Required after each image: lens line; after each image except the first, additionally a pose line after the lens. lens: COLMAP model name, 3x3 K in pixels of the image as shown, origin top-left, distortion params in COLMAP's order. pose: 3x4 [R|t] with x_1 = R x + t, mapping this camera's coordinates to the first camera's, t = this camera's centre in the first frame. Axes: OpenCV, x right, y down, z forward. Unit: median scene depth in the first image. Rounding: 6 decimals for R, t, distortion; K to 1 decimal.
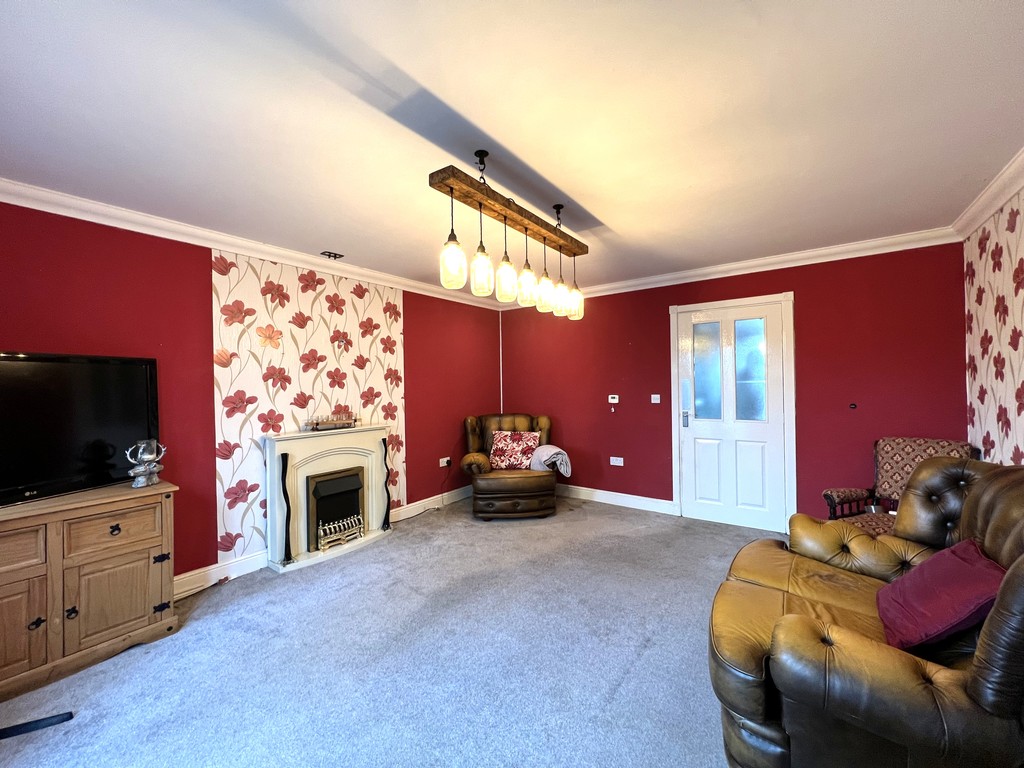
lens RADIAL K [[406.9, 0, 512.0], [0, 406.9, 384.0], [0, 0, 1]] dist [0.000937, 0.000233]
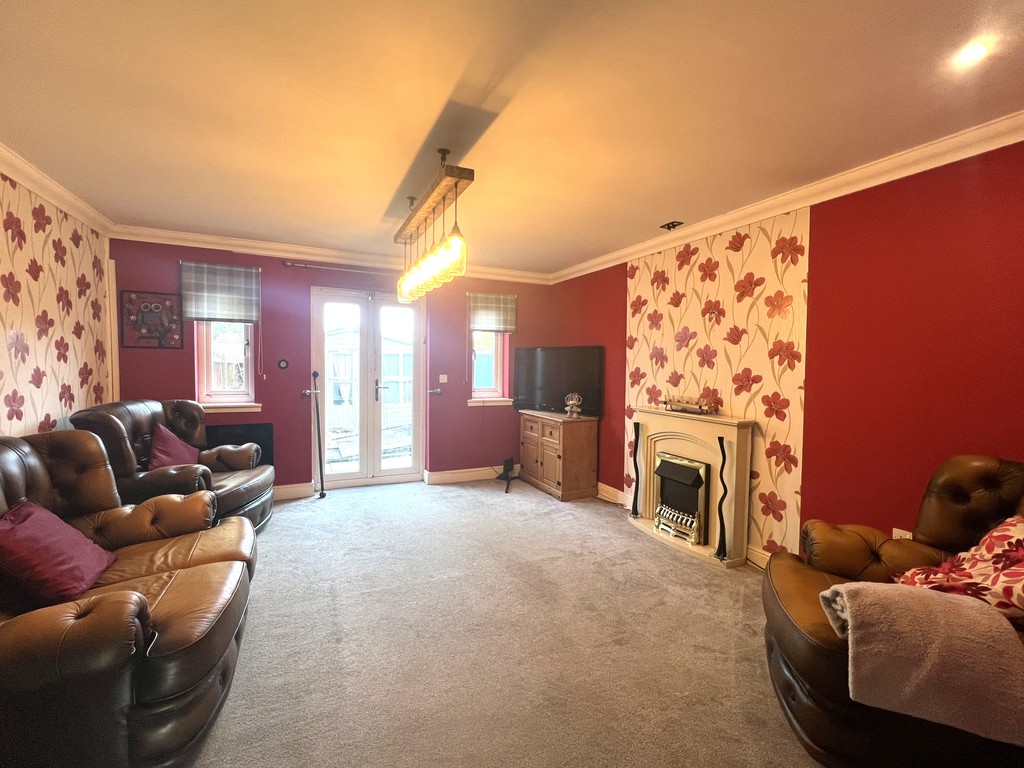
lens RADIAL K [[447.7, 0, 512.0], [0, 447.7, 384.0], [0, 0, 1]] dist [0.000154, -0.000061]
pose [[-0.479186, 0.045754, -0.876520, 0.608208], [-0.009662, 0.998305, 0.057393, -0.006552], [0.877660, 0.035971, -0.477932, 1.094992]]
